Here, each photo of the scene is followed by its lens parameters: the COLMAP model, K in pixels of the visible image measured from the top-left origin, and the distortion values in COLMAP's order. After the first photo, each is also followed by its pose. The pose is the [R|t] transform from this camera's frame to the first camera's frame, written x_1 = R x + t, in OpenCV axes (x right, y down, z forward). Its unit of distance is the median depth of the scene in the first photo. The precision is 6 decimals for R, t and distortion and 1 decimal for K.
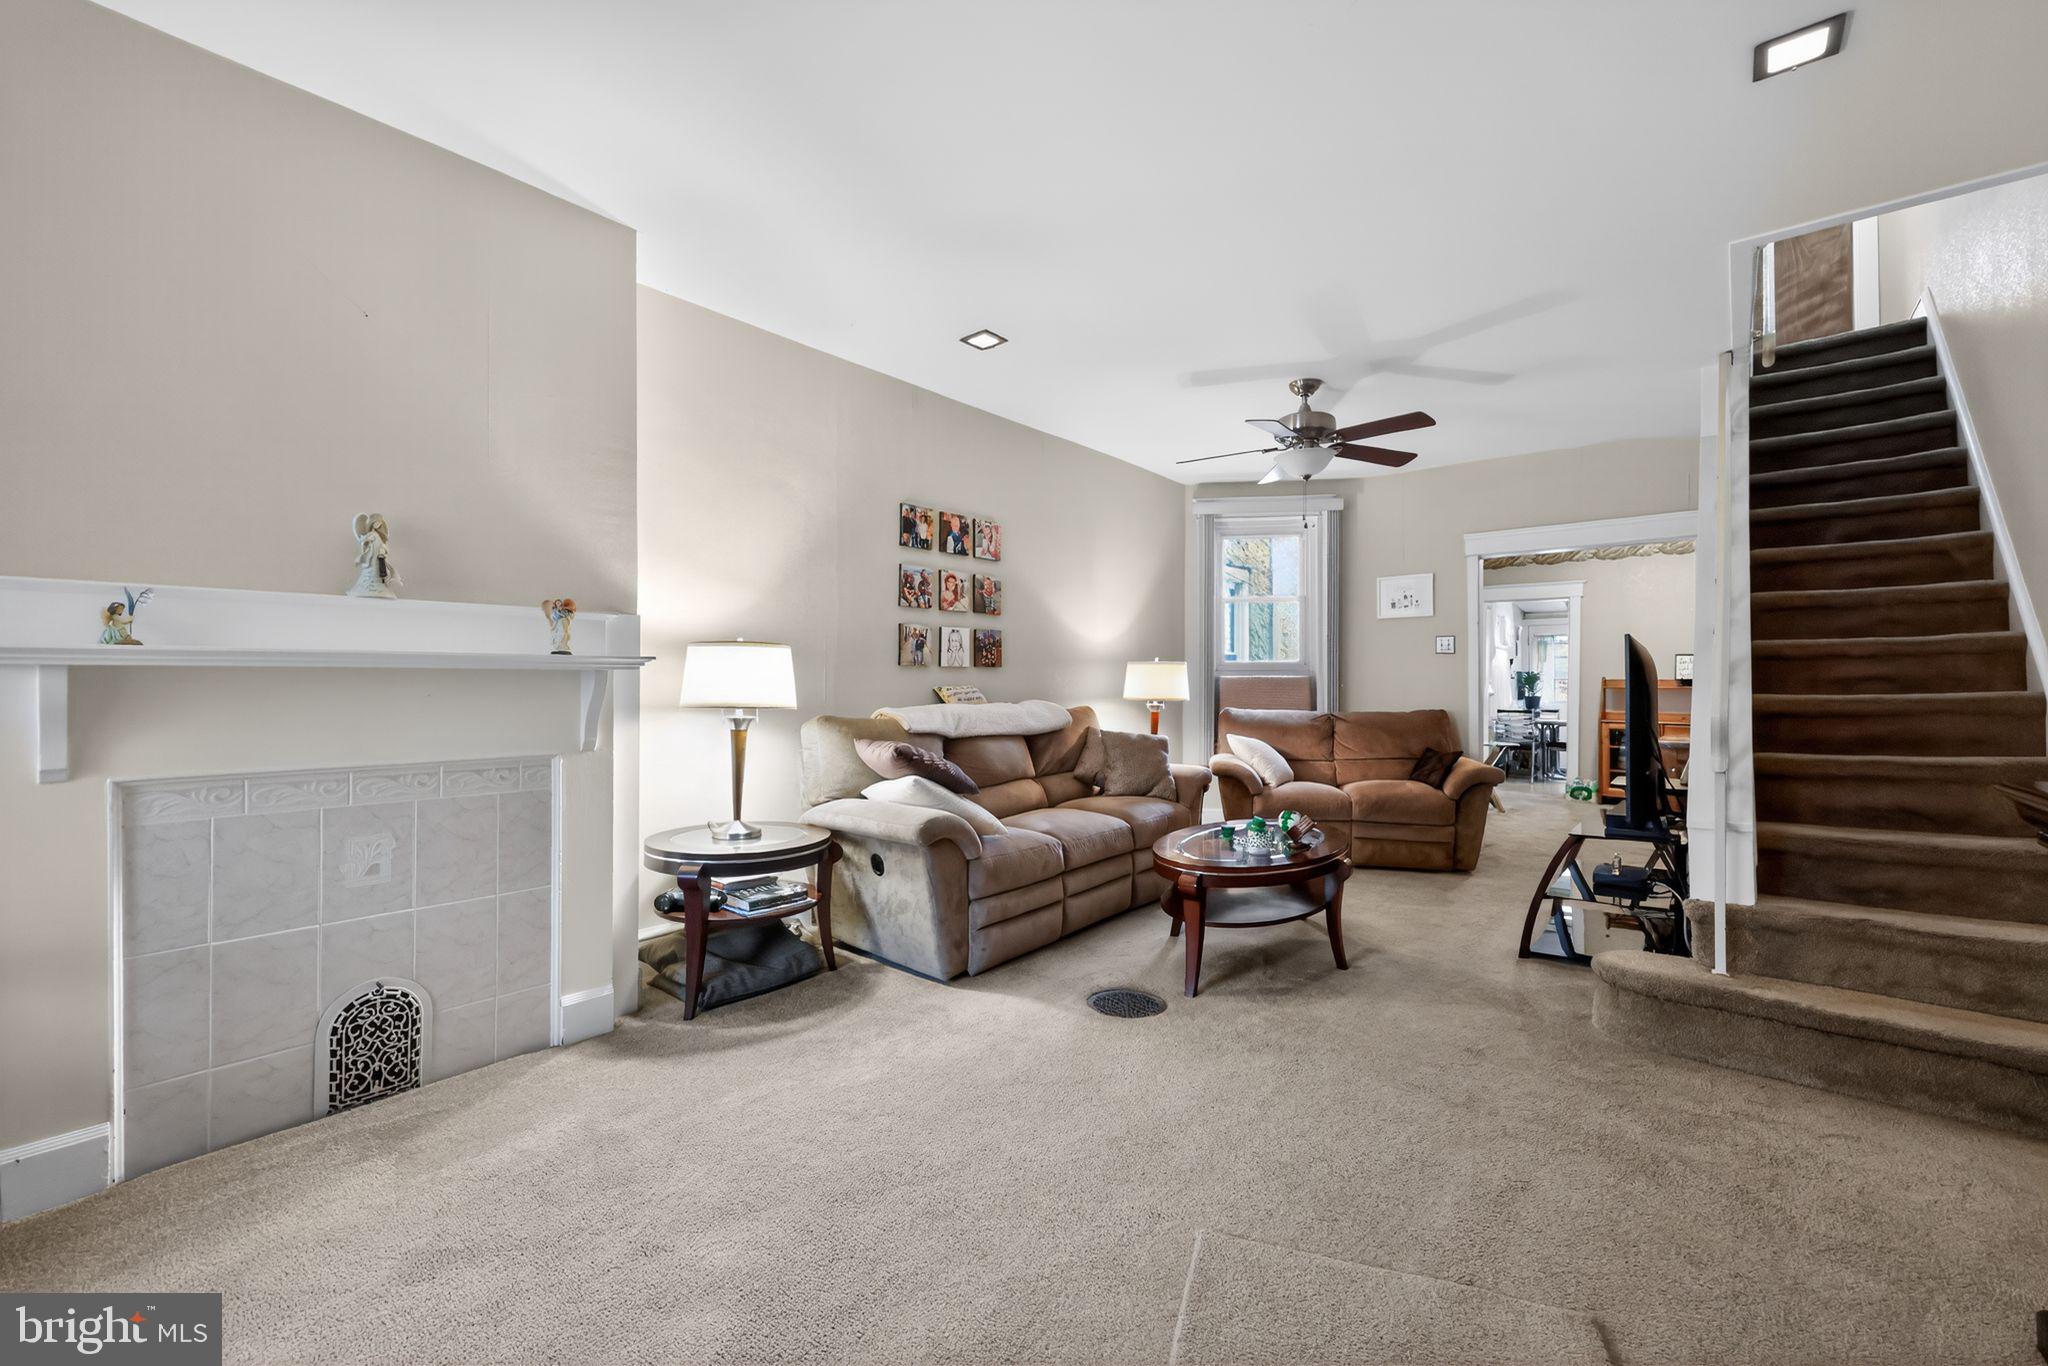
lens RADIAL K [[823.7, 0, 1024.0], [0, 823.7, 683.0], [0, 0, 1]] dist [-0.001429, -0.000151]
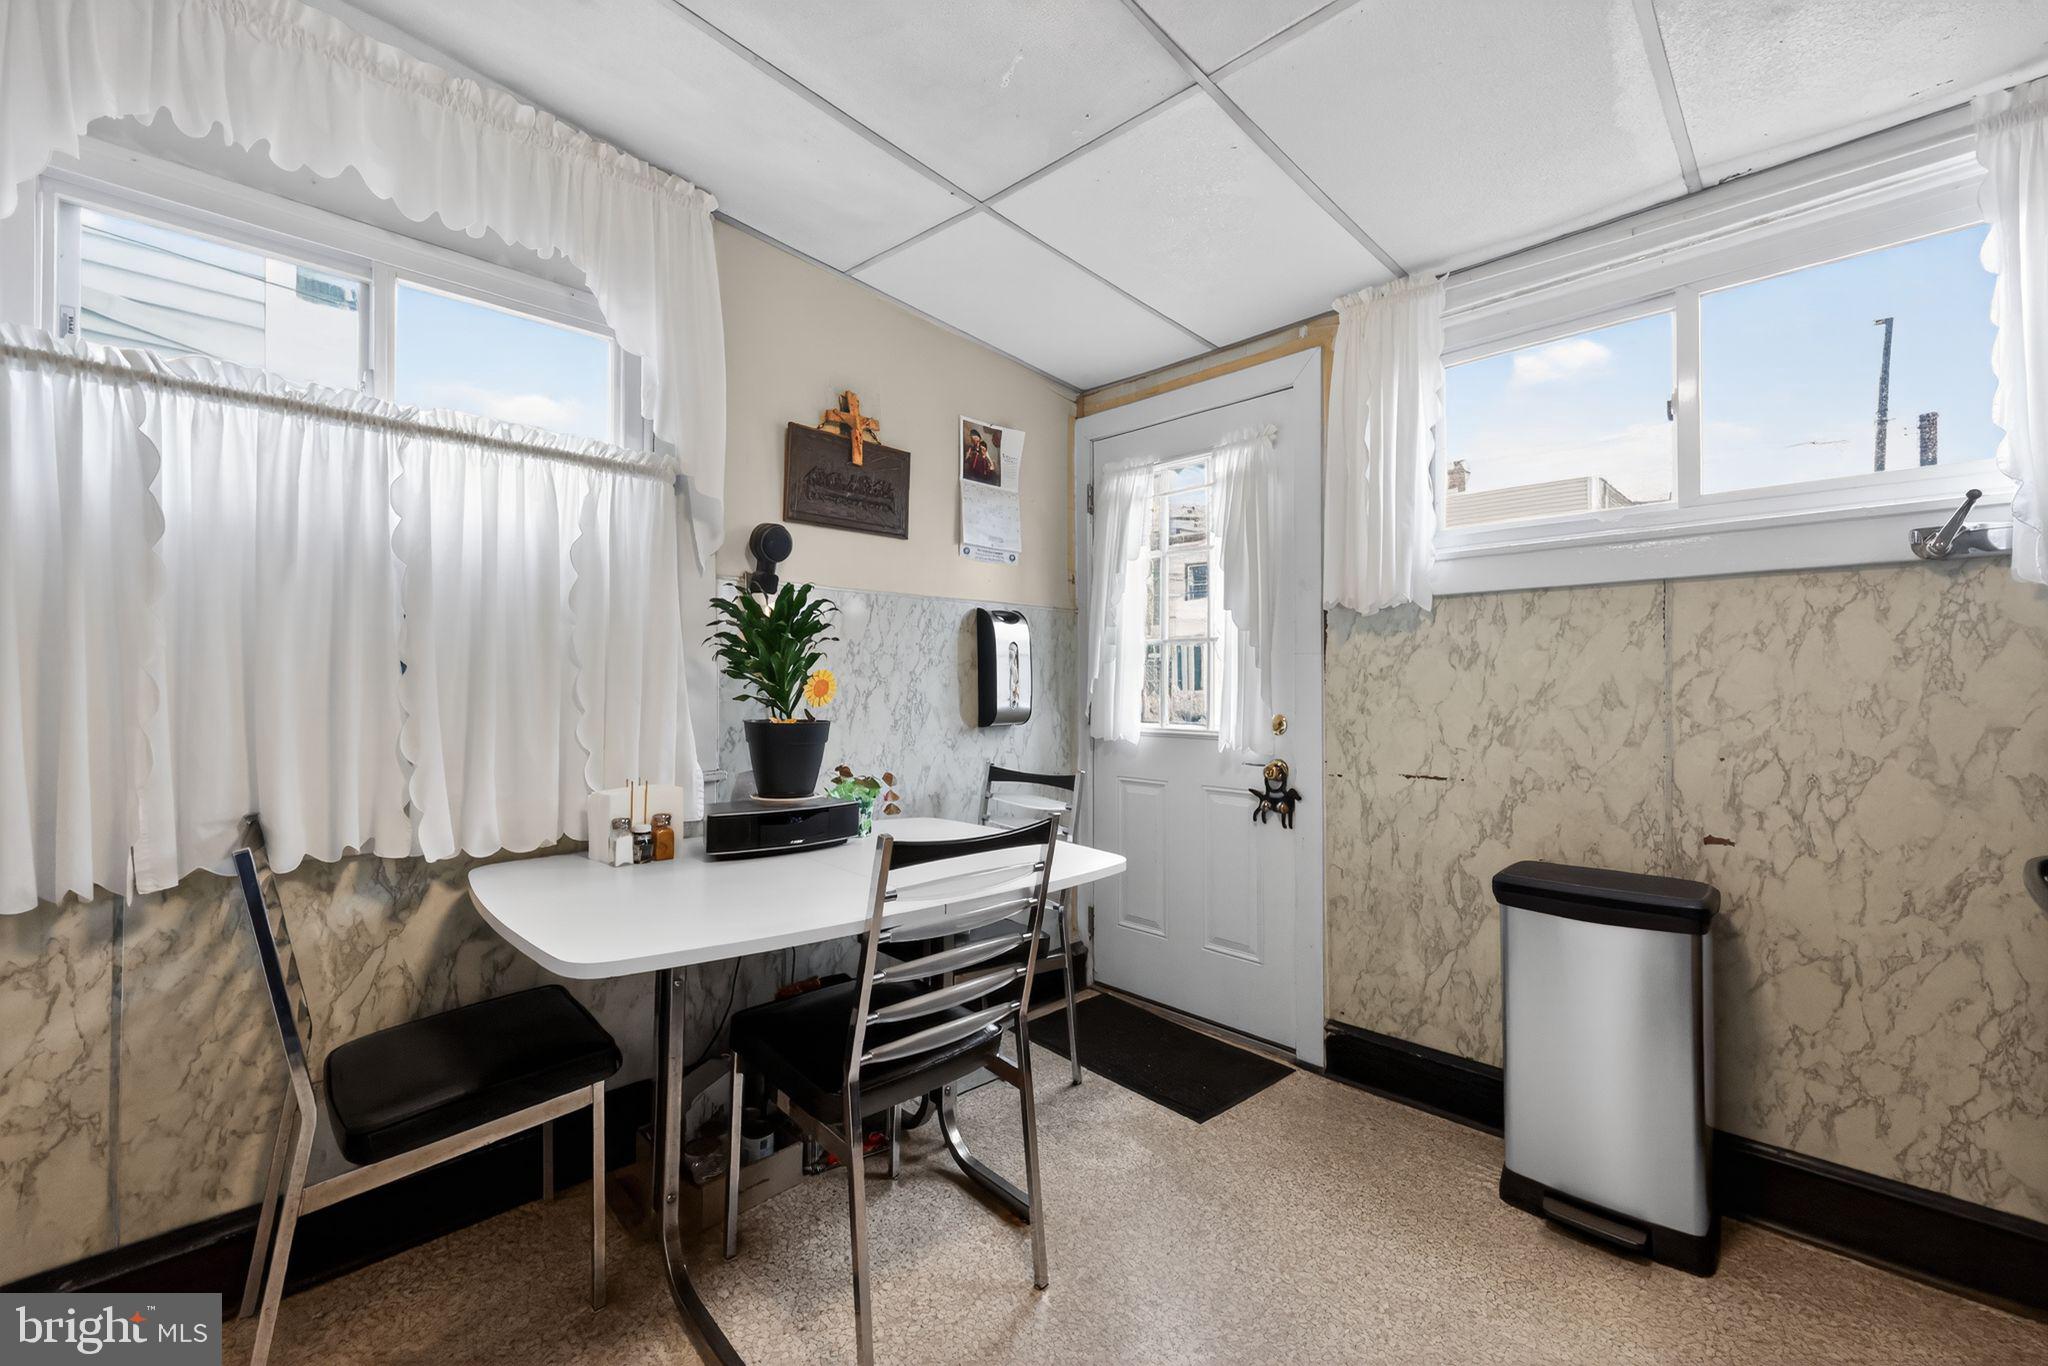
lens RADIAL K [[823.7, 0, 1024.0], [0, 823.7, 683.0], [0, 0, 1]] dist [-0.001429, -0.000151]
pose [[0.997299, -0.003489, -0.073366, 1.265434], [0.003130, 0.999983, -0.005010, 0.016671], [0.073382, 0.004766, 0.997293, 1.536661]]
